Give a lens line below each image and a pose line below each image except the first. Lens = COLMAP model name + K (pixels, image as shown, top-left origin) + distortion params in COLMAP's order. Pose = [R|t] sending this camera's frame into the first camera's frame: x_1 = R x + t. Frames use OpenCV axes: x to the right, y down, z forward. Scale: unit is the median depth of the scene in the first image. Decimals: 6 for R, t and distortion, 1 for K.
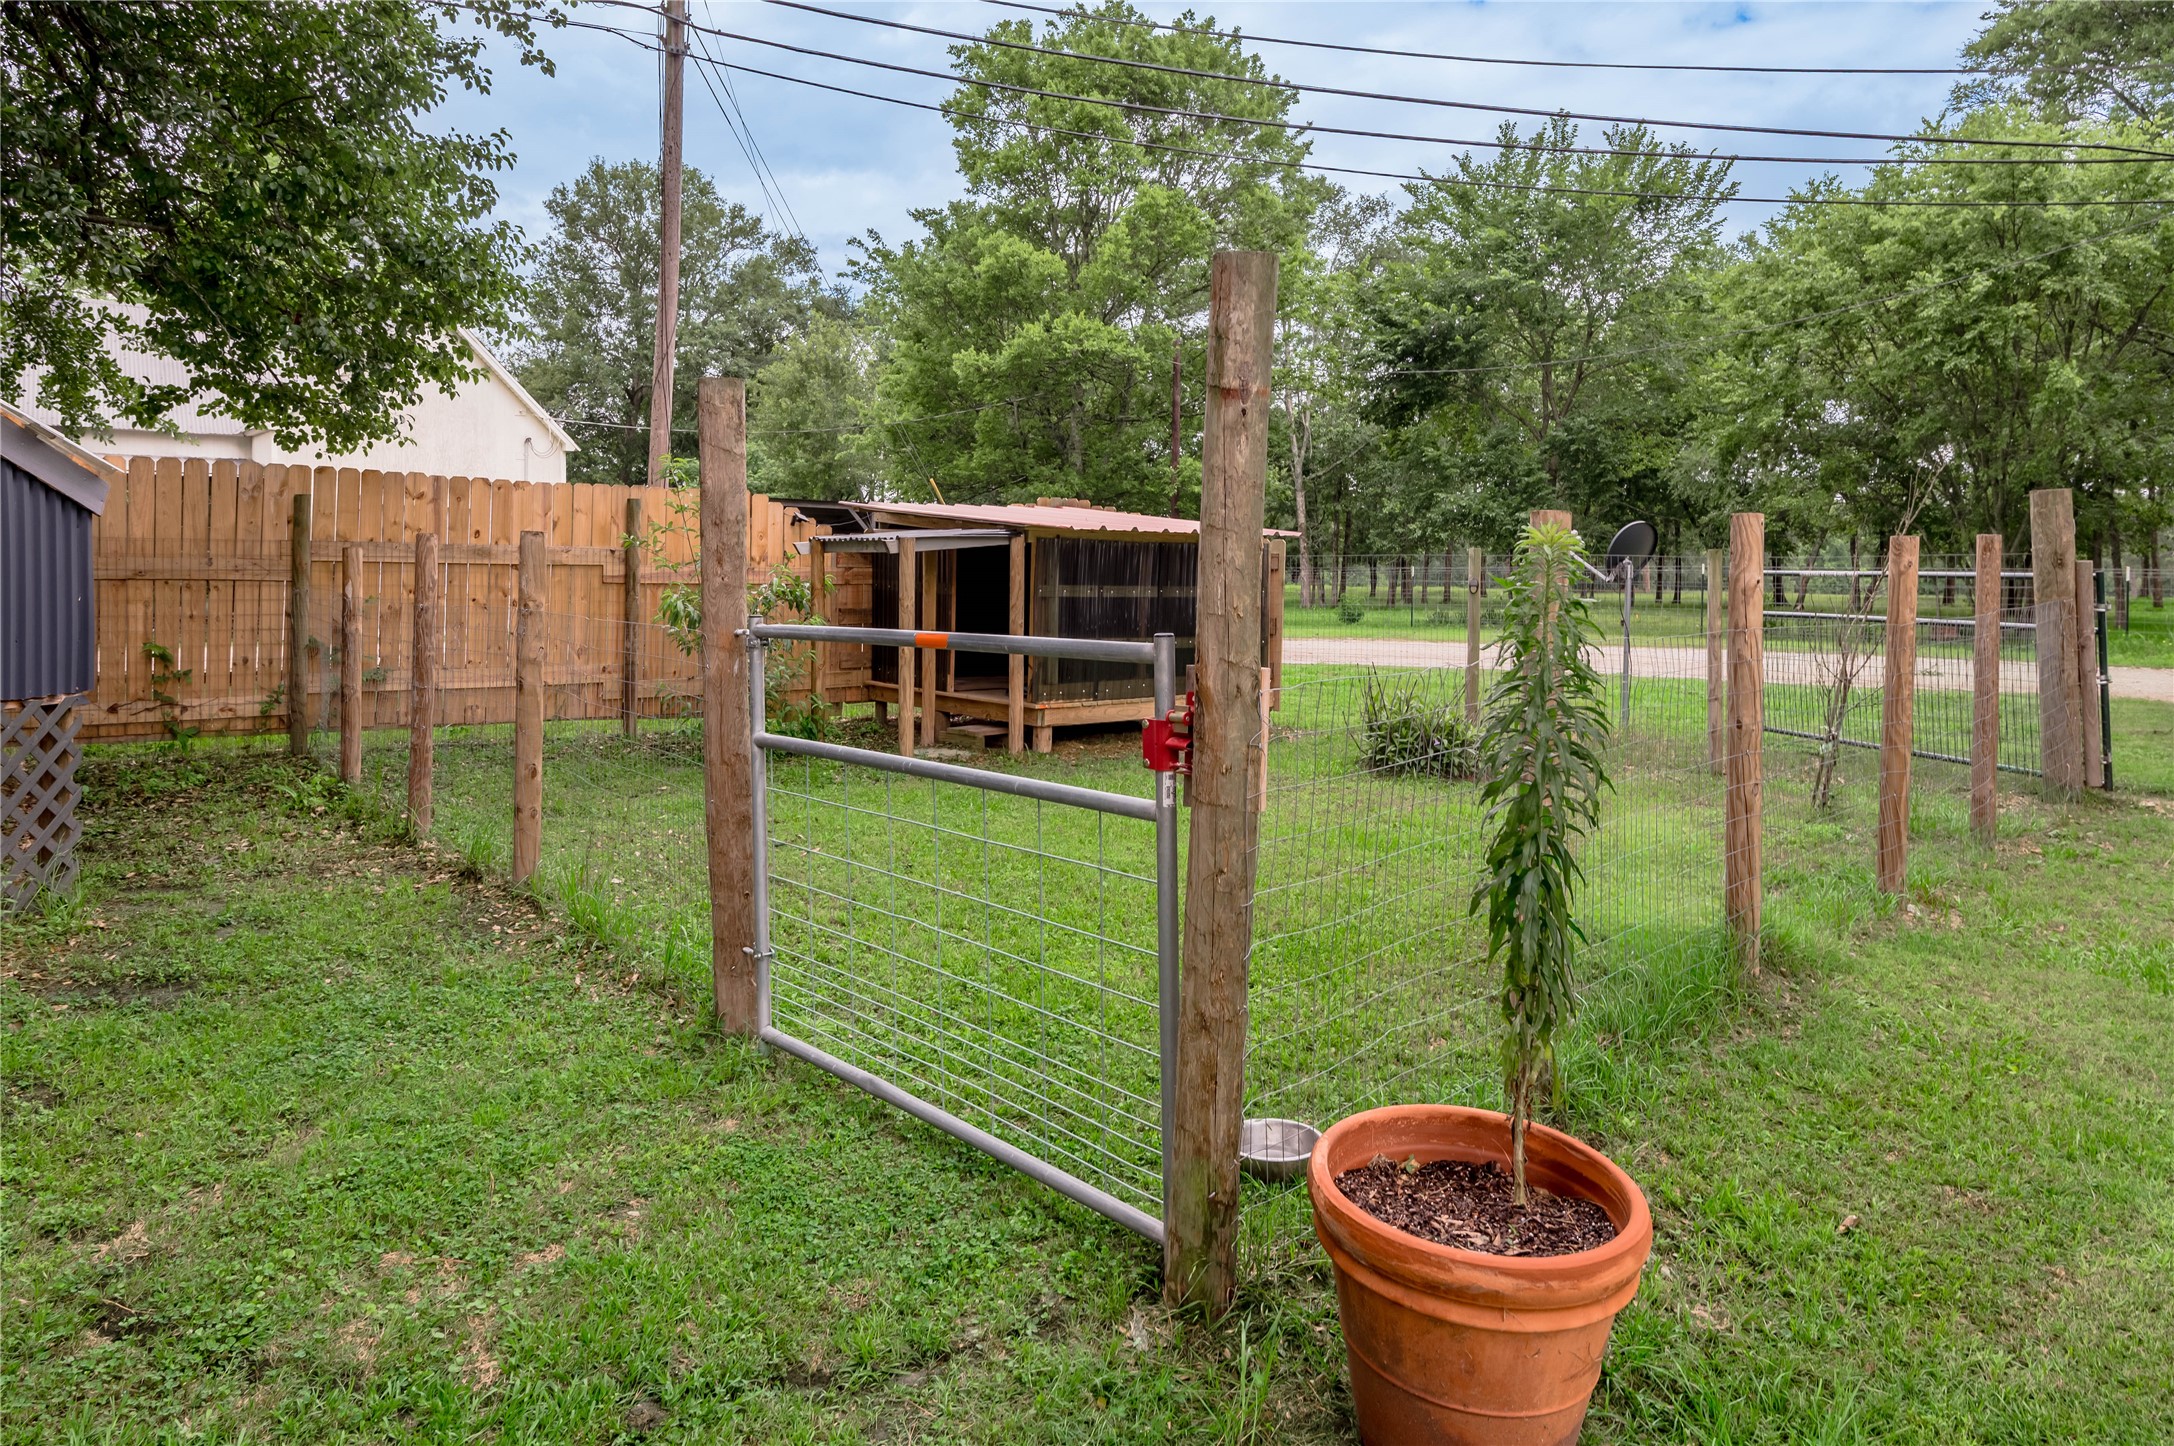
lens RADIAL K [[1366.1, 0, 1087.0], [0, 1366.1, 723.0], [0, 0, 1]] dist [0.001393, 0.000248]
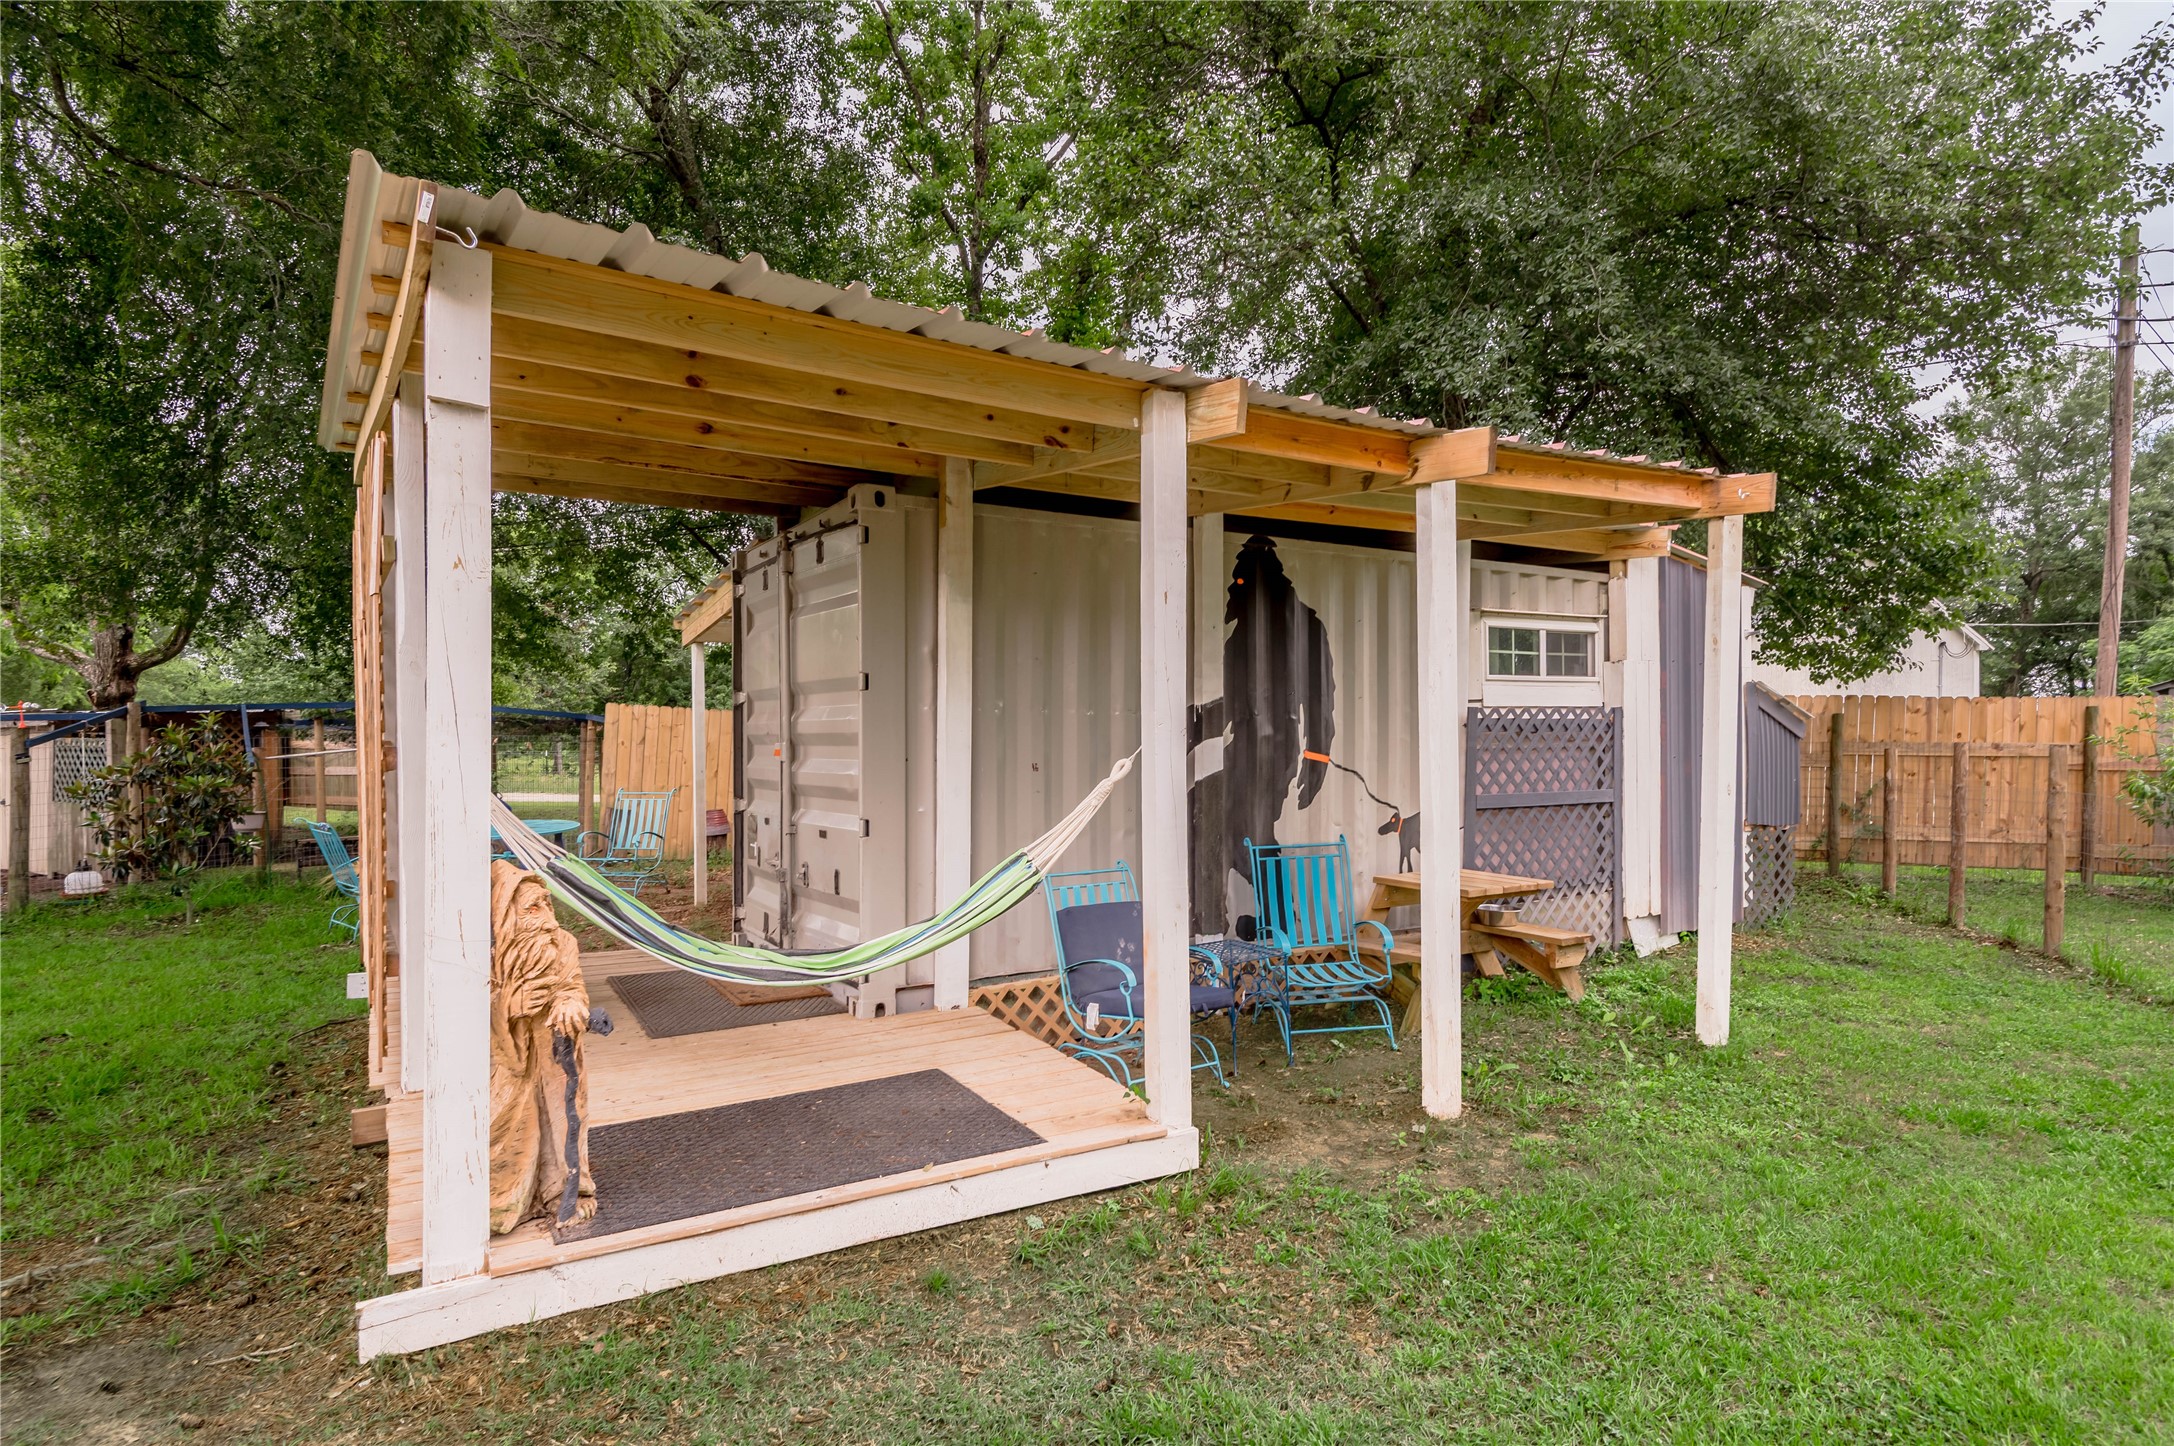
lens RADIAL K [[1199.4, 0, 1087.0], [0, 1199.4, 723.0], [0, 0, 1]] dist [0.002294, 0.000416]
pose [[0.563437, -0.020947, -0.825893, 0.080906], [-0.086716, 0.992657, -0.084335, 0.034443], [0.821595, 0.119136, 0.557483, -0.448396]]
